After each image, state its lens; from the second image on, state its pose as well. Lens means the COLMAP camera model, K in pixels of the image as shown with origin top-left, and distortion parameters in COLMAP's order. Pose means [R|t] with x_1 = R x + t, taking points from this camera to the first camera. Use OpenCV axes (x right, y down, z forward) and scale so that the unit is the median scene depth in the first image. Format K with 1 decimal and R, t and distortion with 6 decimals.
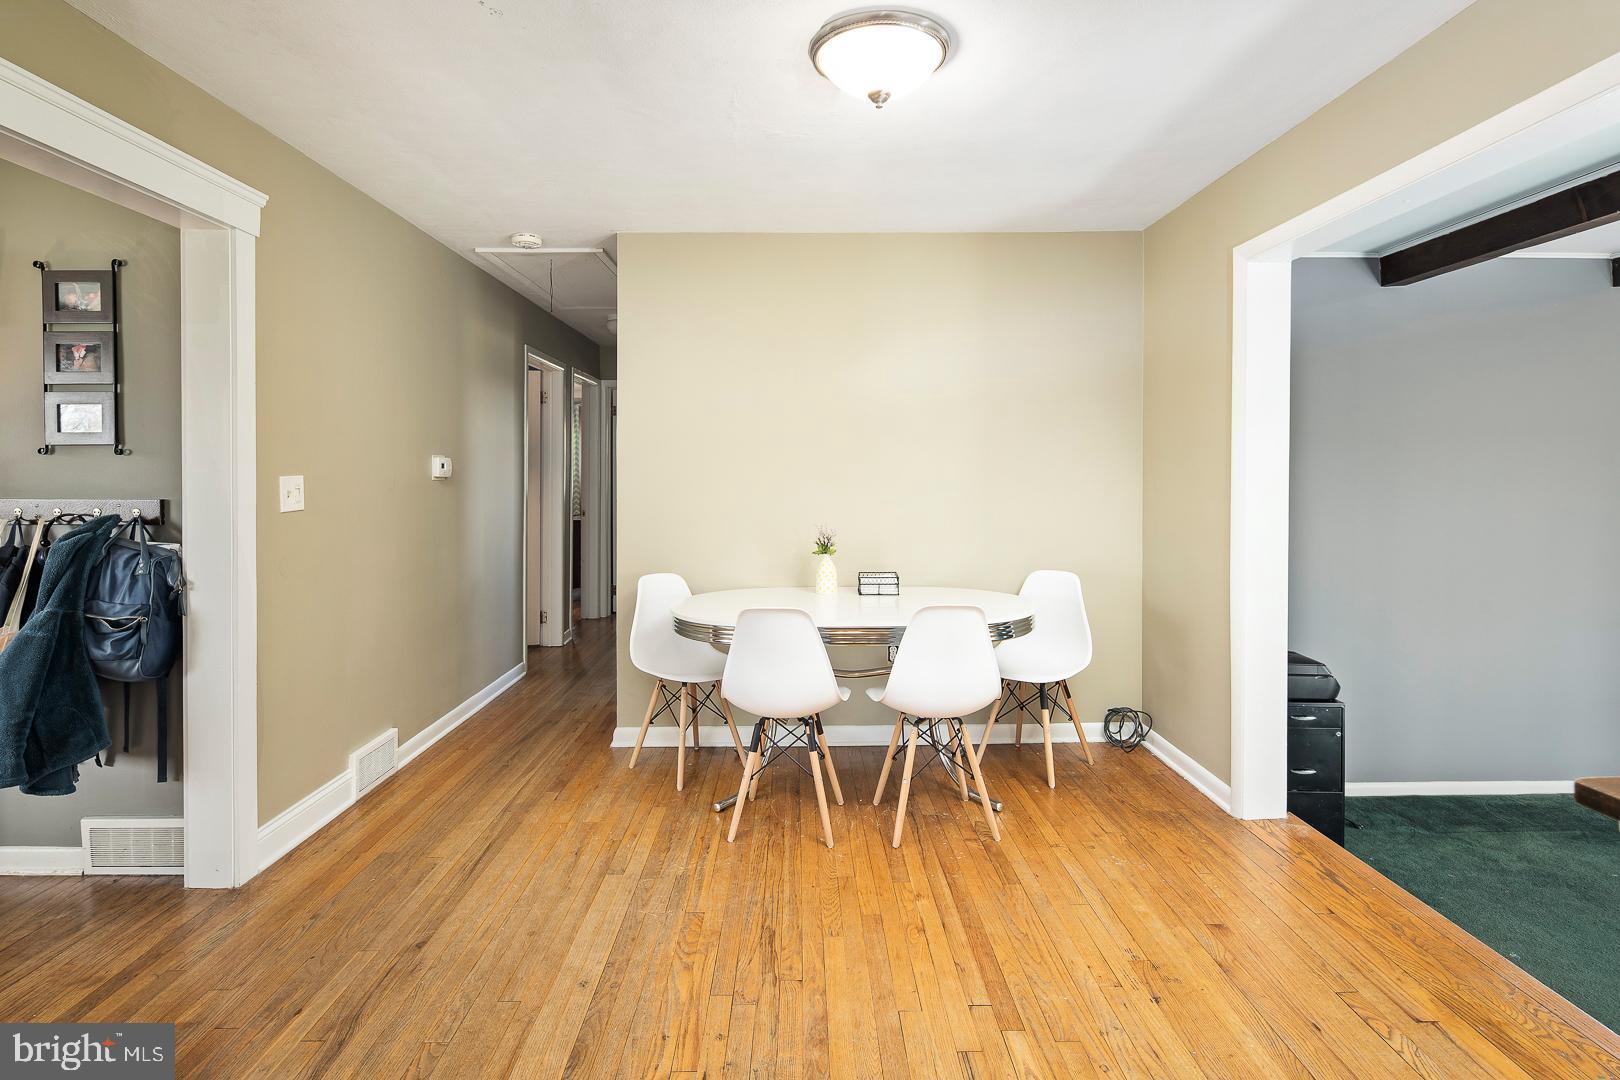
lens RADIAL K [[806.9, 0, 823.1], [0, 806.9, 471.0], [0, 0, 1]] dist [0.003946, -0.005063]
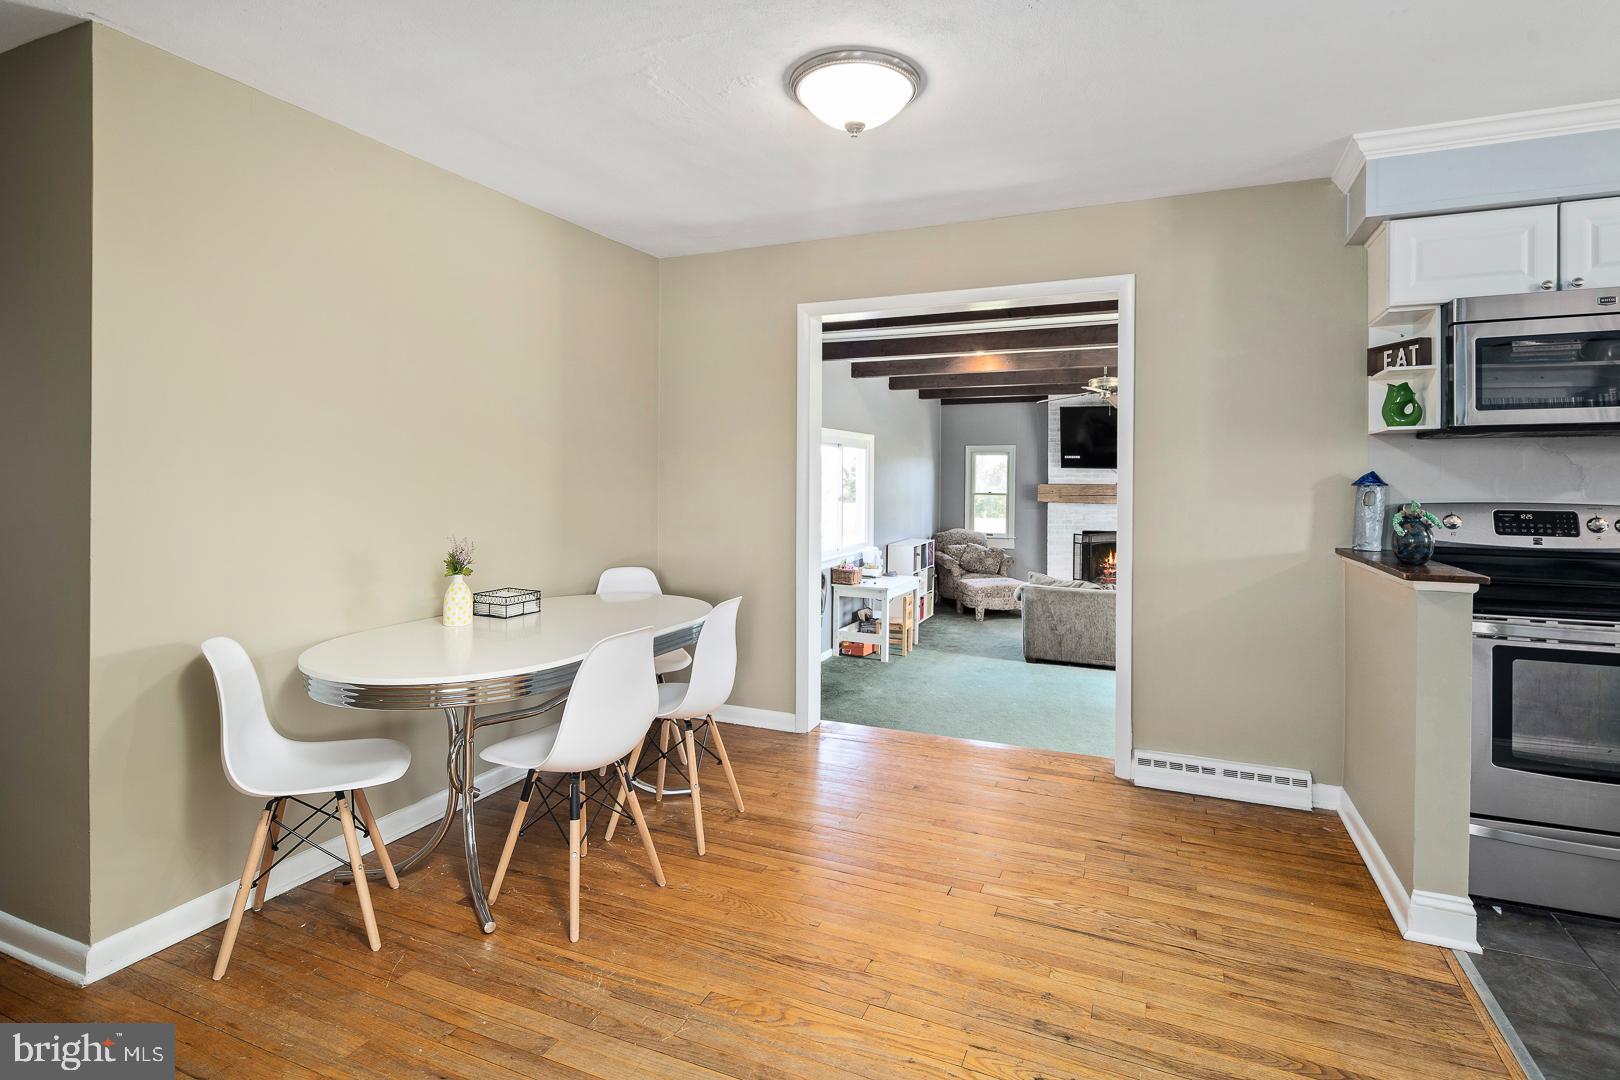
lens RADIAL K [[806.9, 0, 796.7], [0, 806.9, 482.0], [0, 0, 1]] dist [0.003946, -0.005063]
pose [[0.402334, 0.001802, 0.915491, -0.720550], [-0.018027, 0.999820, 0.005955, 0.002876], [-0.915316, -0.018899, 0.402294, 0.474411]]
